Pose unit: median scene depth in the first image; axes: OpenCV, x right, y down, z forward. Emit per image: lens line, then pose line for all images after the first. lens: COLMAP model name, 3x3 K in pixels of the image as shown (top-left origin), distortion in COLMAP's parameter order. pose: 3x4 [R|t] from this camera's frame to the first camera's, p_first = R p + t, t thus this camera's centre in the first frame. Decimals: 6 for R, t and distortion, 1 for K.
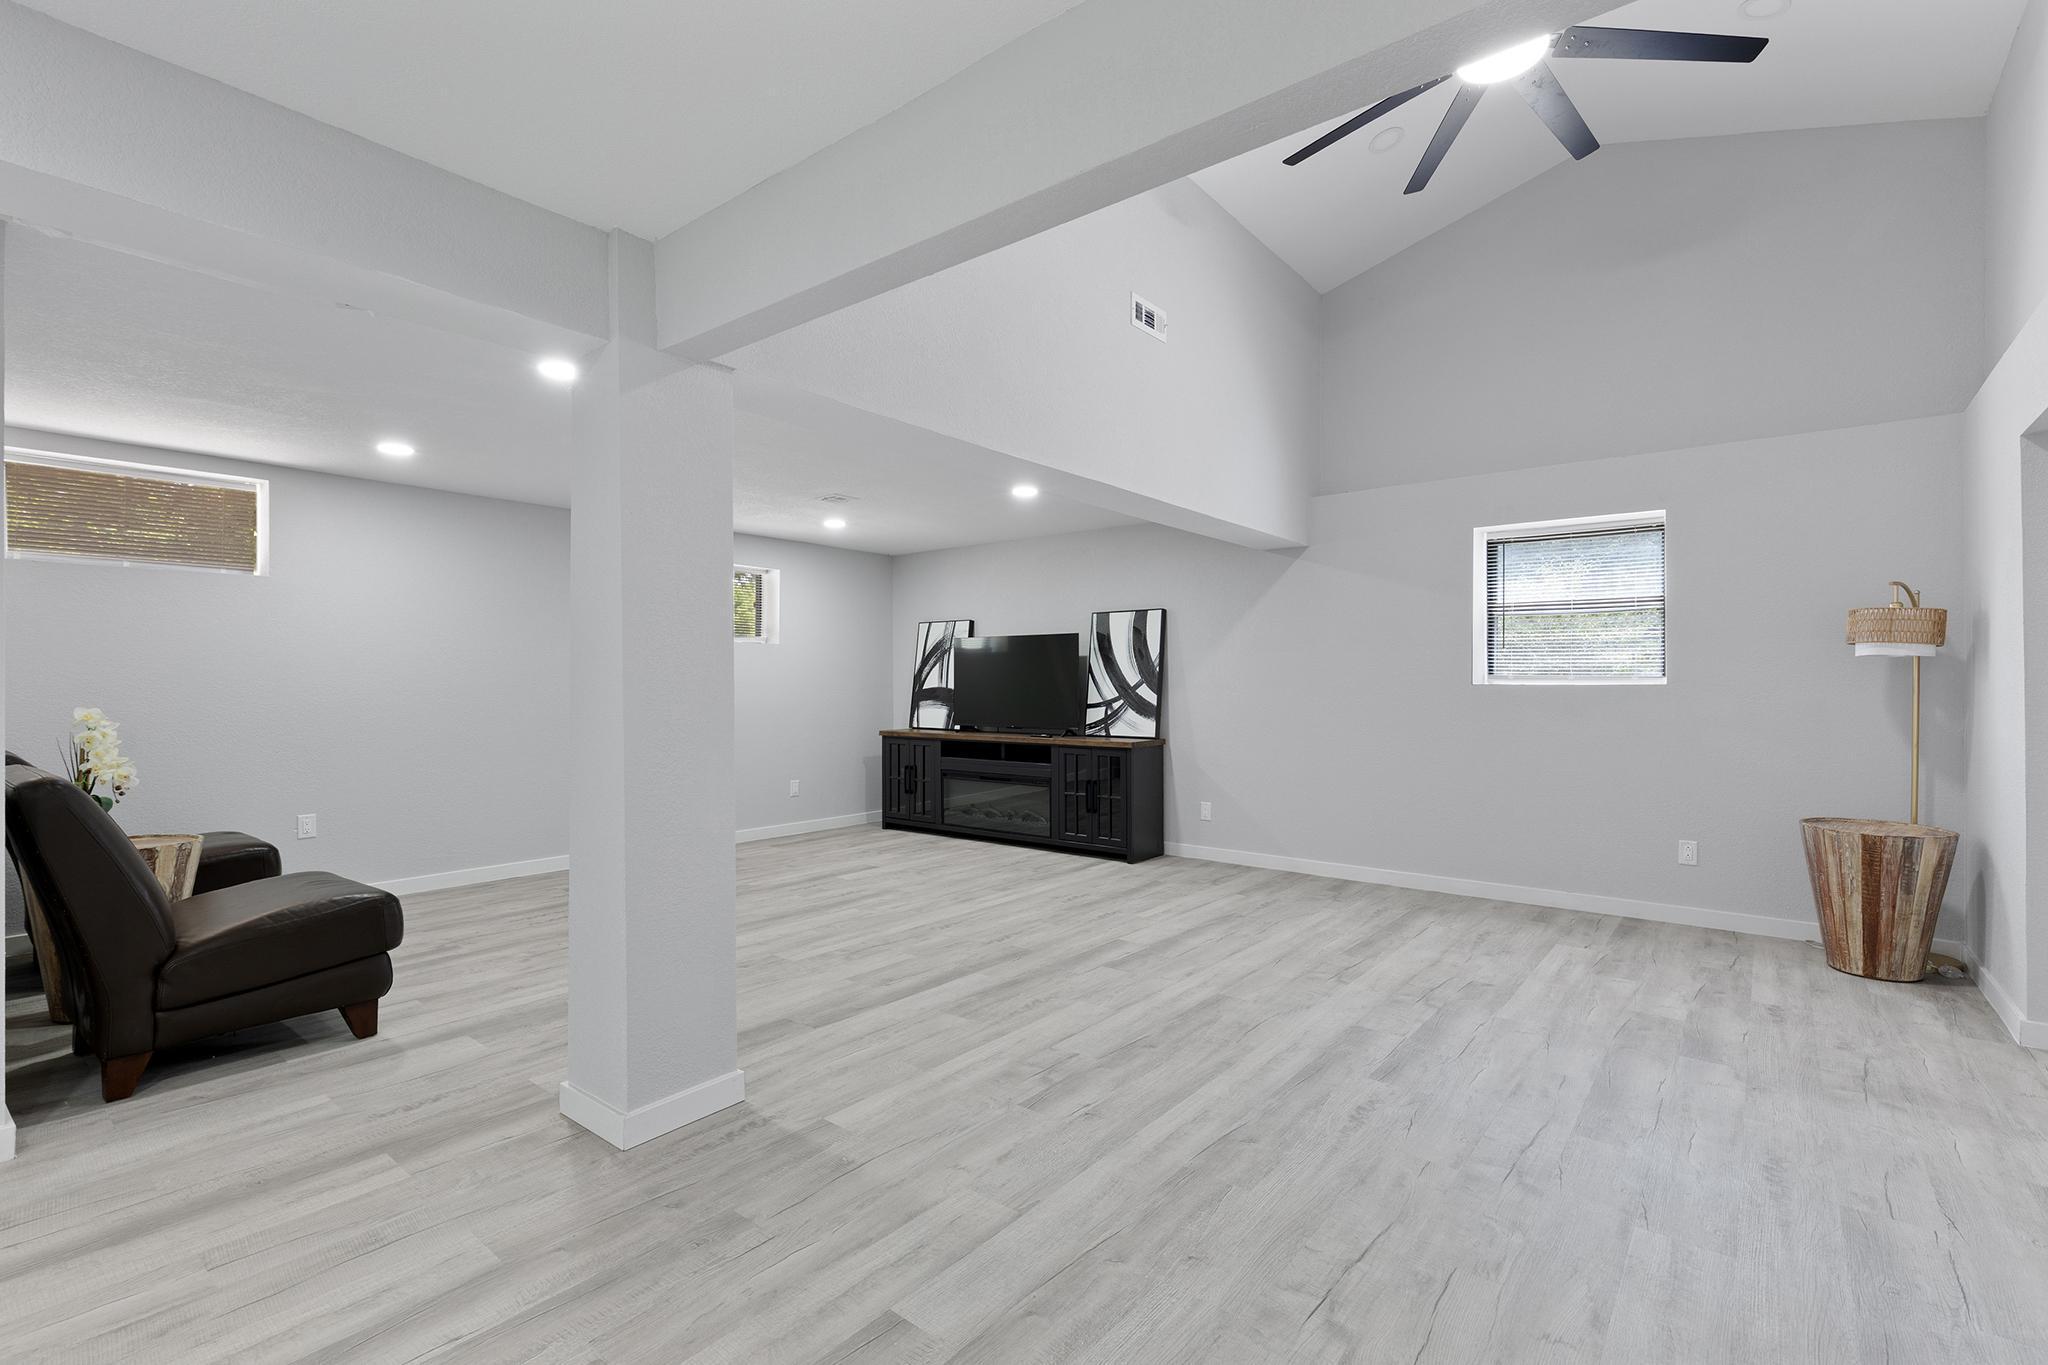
lens RADIAL K [[916.6, 0, 1019.9], [0, 916.6, 691.0], [0, 0, 1]] dist [0.007712, -0.001954]
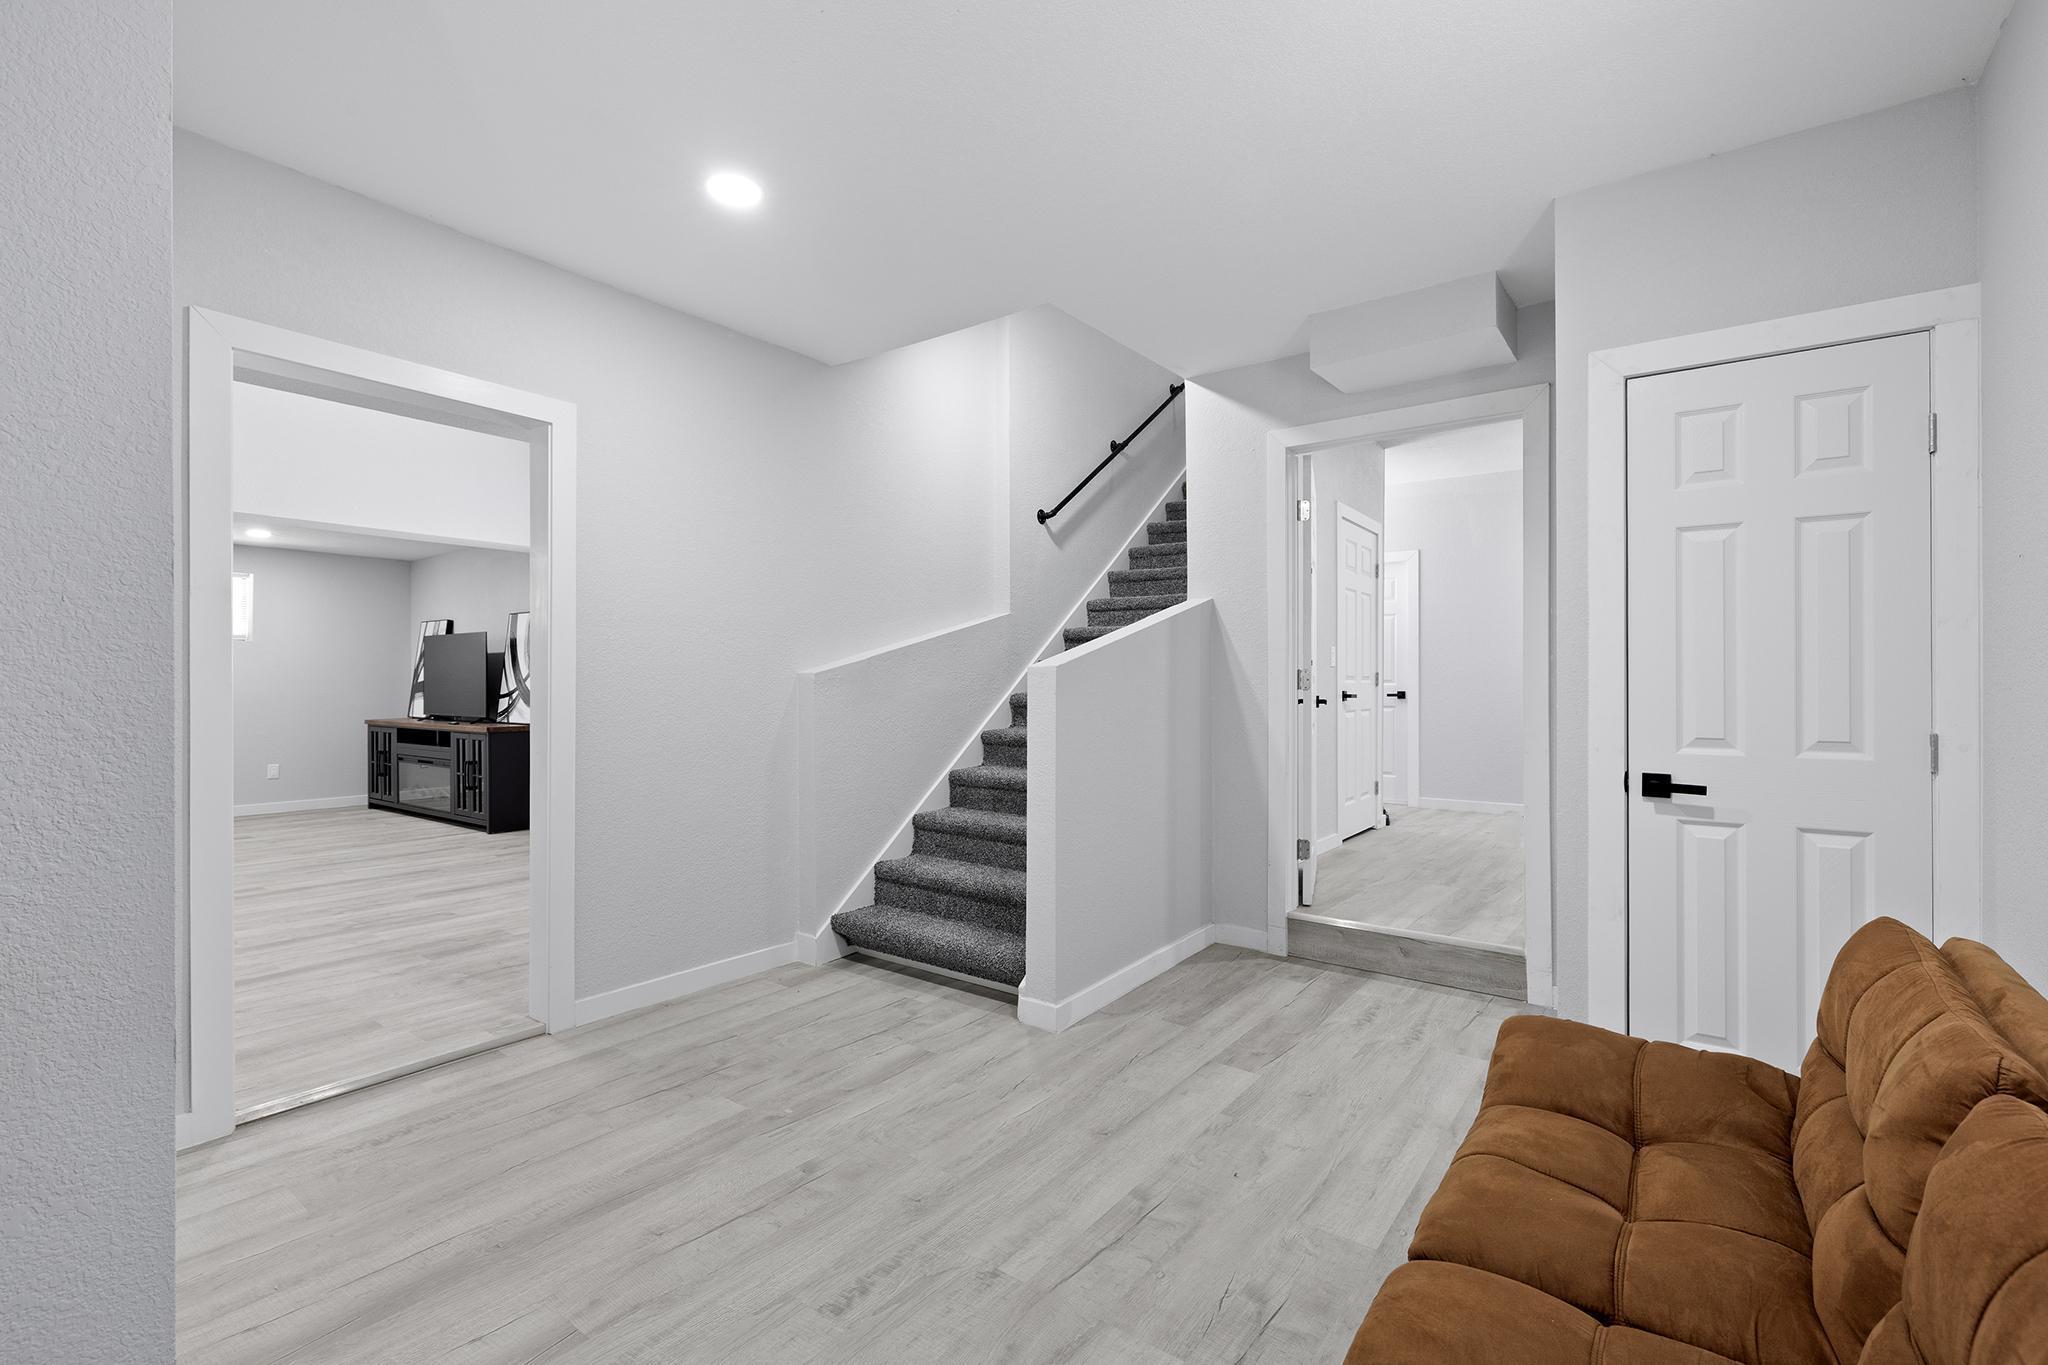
lens RADIAL K [[916.6, 0, 1017.6], [0, 916.6, 682.2], [0, 0, 1]] dist [0.007712, -0.001954]
pose [[0.999733, 0.000262, 0.023086, 0.685454], [0.000033, 0.999918, -0.012778, 0.013400], [-0.023087, 0.012775, 0.999652, -0.139846]]
